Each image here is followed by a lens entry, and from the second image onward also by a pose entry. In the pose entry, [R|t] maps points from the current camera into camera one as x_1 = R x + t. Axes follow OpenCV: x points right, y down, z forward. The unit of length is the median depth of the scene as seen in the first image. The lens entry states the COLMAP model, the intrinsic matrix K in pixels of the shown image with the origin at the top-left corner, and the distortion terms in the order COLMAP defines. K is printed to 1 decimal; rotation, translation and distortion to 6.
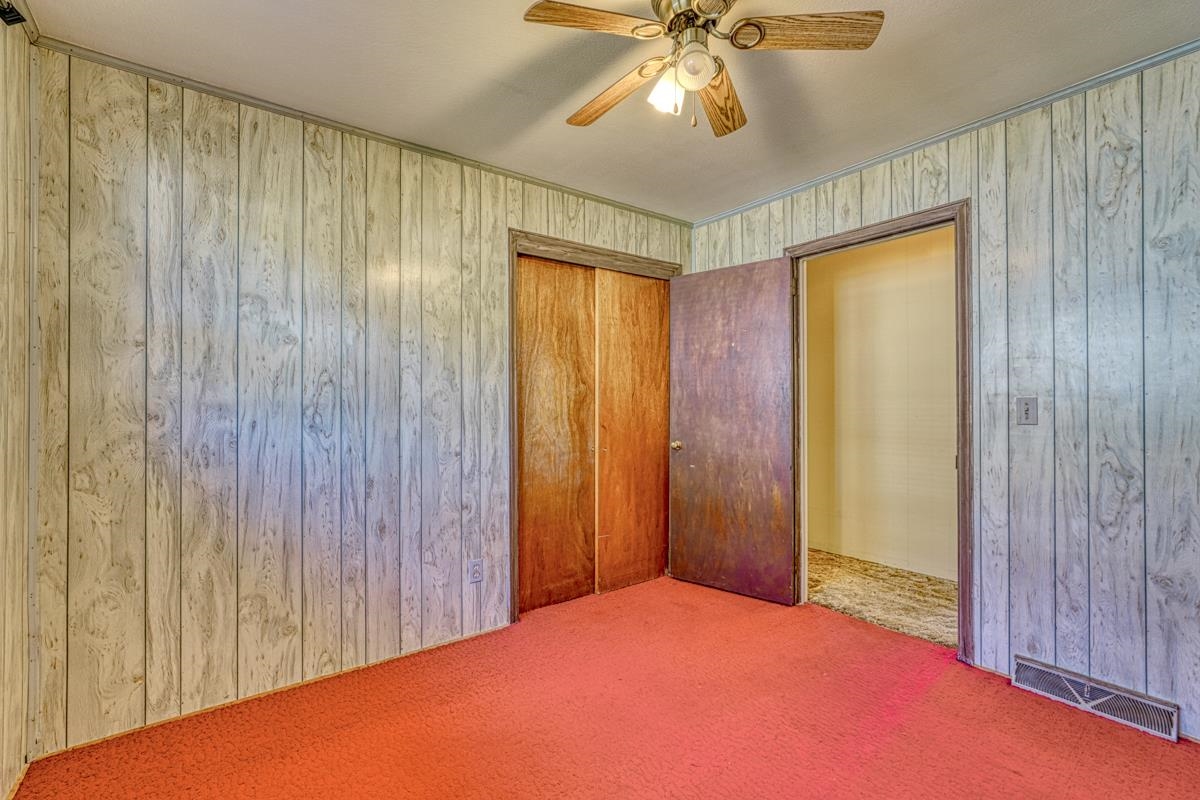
lens RADIAL K [[530.5, 0, 607.3], [0, 530.5, 402.3], [0, 0, 1]] dist [-0.013075, 0.006802]
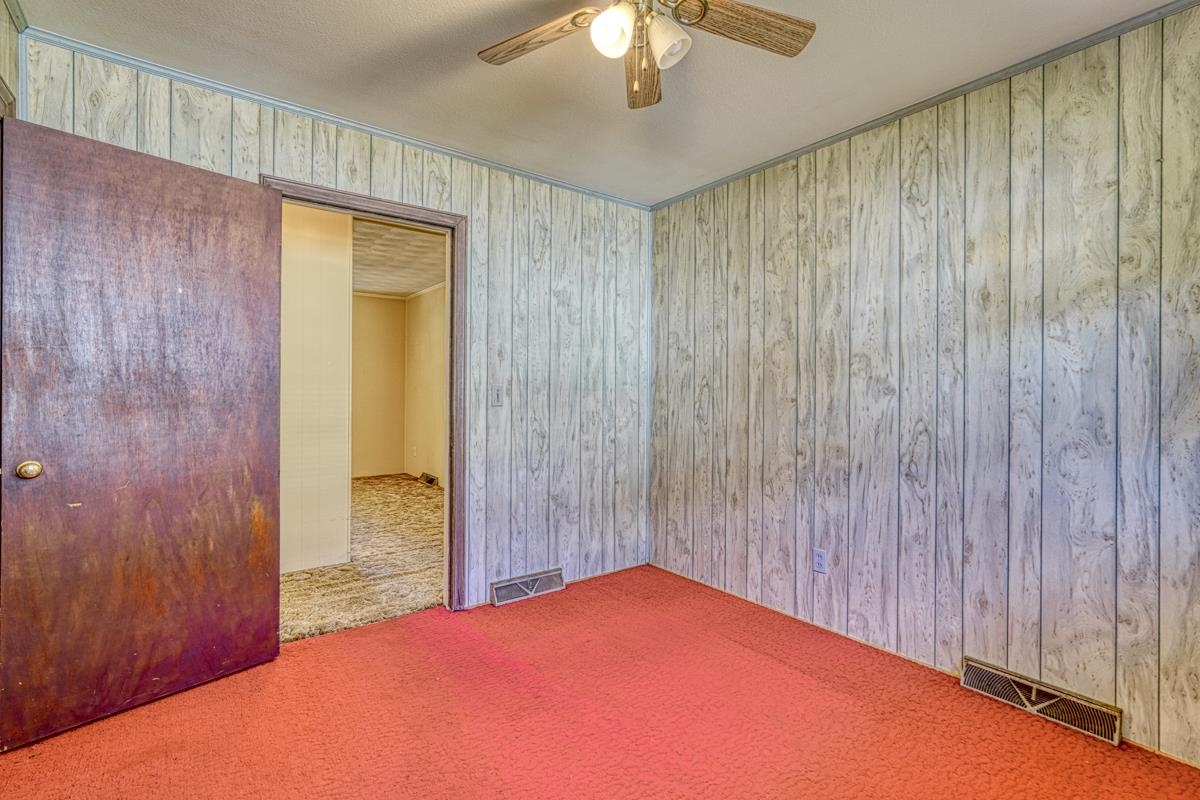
lens RADIAL K [[530.5, 0, 602.6], [0, 530.5, 392.8], [0, 0, 1]] dist [-0.013075, 0.006802]
pose [[0.011303, 0.002128, 0.999934, -0.442031], [-0.009957, 0.999948, -0.002015, 0.007526], [-0.999887, -0.009933, 0.011324, 0.598576]]
